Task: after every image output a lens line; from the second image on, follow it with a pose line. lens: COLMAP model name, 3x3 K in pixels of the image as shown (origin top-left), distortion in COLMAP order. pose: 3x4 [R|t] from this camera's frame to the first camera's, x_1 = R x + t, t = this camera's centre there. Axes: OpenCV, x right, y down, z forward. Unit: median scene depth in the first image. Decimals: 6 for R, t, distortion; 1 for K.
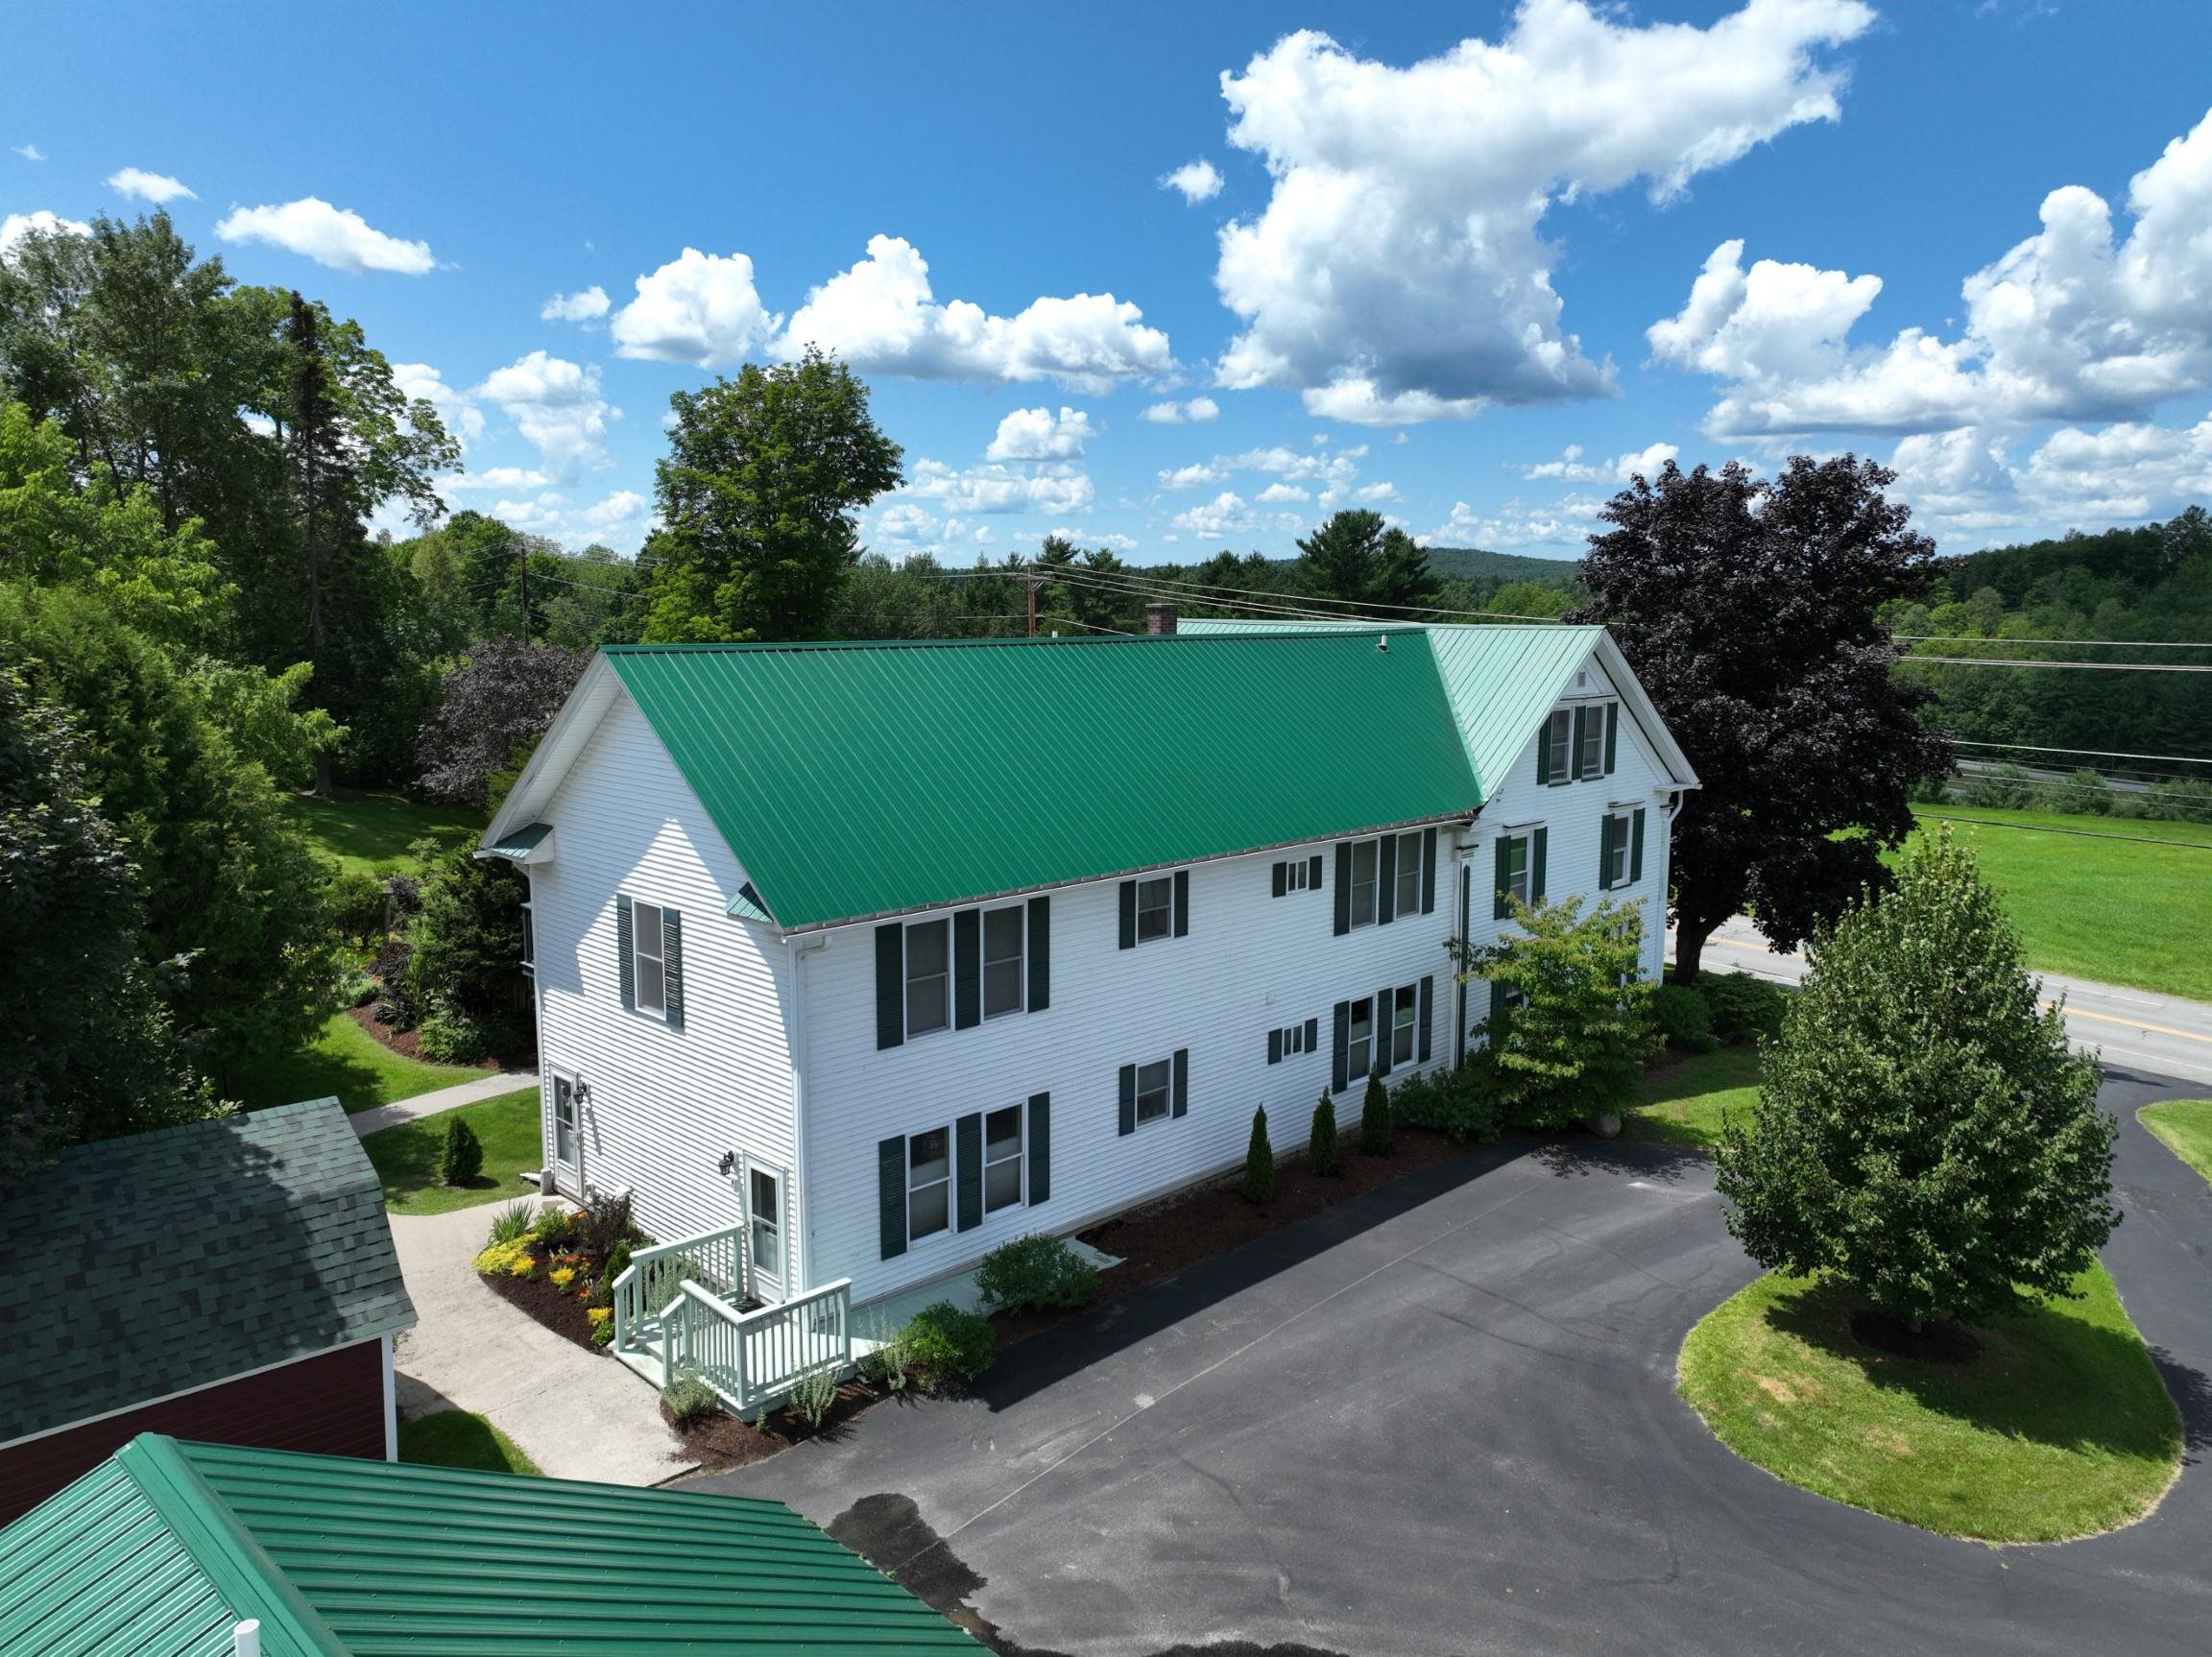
lens RADIAL K [[1554.6, 0, 1106.0], [0, 1554.6, 828.5], [0, 0, 1]] dist [-0.008756, 0.024089]
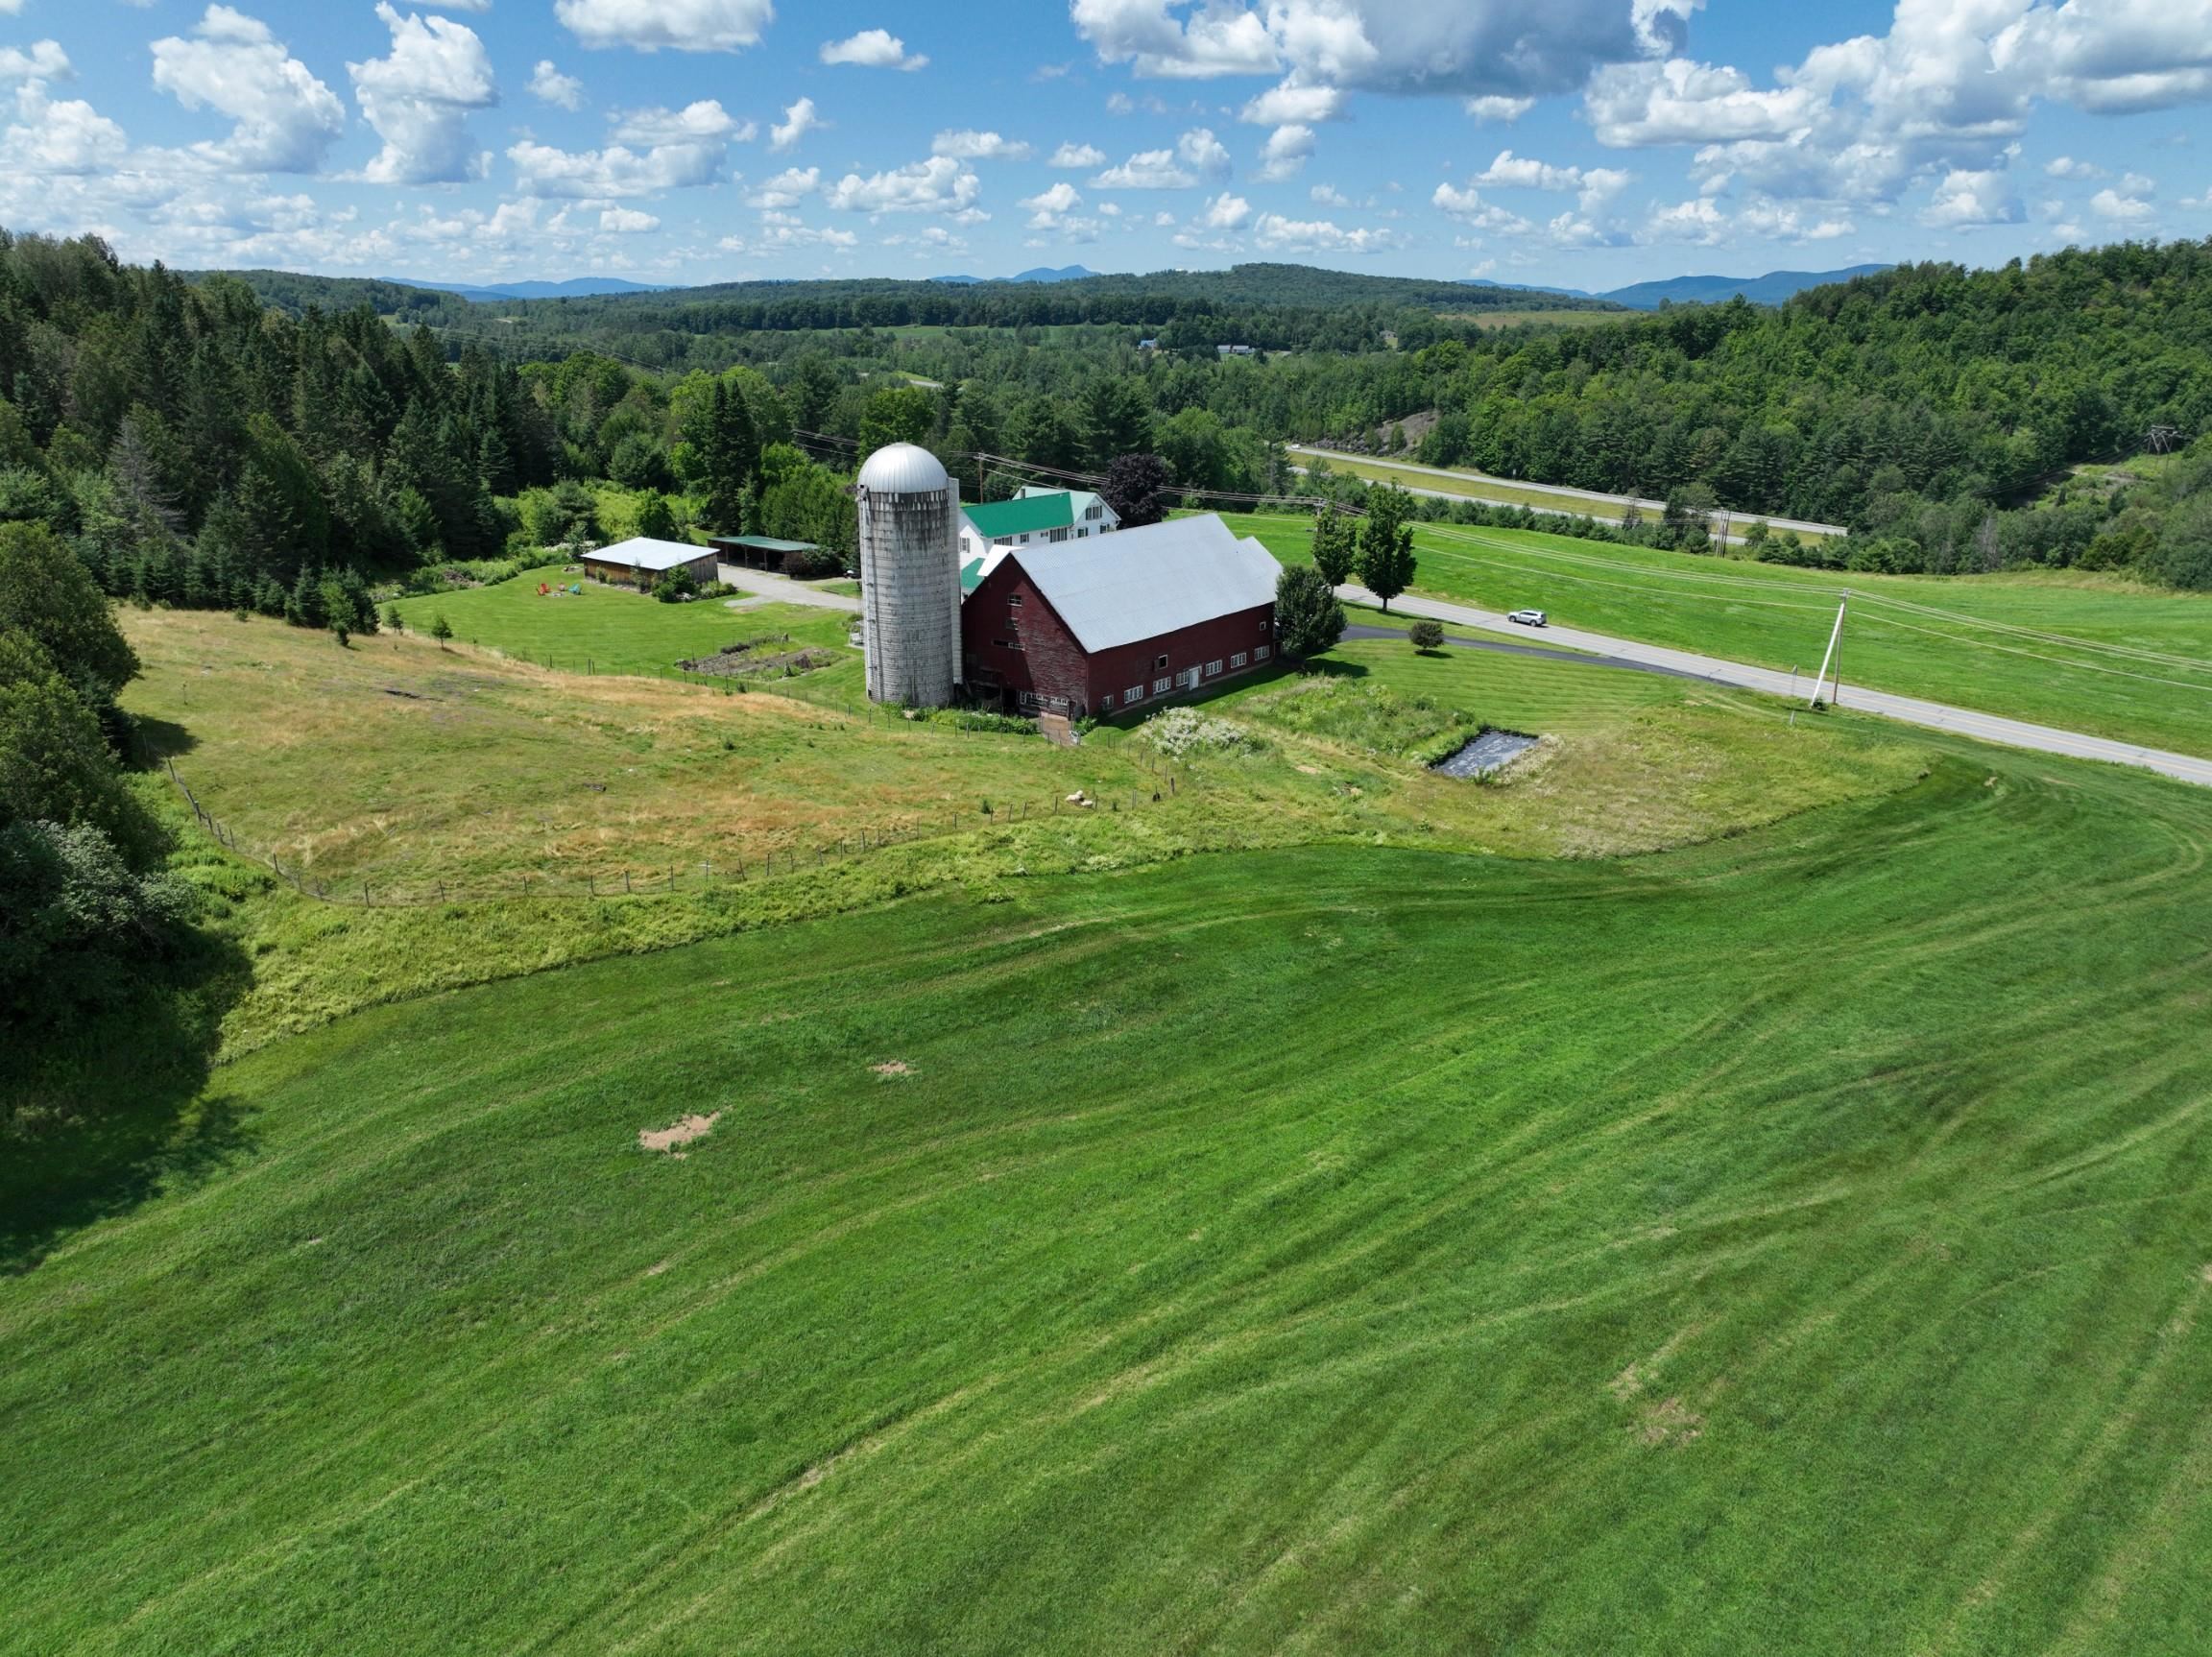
lens RADIAL K [[1554.6, 0, 1106.0], [0, 1554.6, 828.5], [0, 0, 1]] dist [-0.008756, 0.024089]
pose [[0.994140, -0.042054, 0.099583, -0.028597], [0.023983, 0.984070, 0.176156, 0.008420], [-0.105404, -0.172736, 0.979312, -0.477118]]
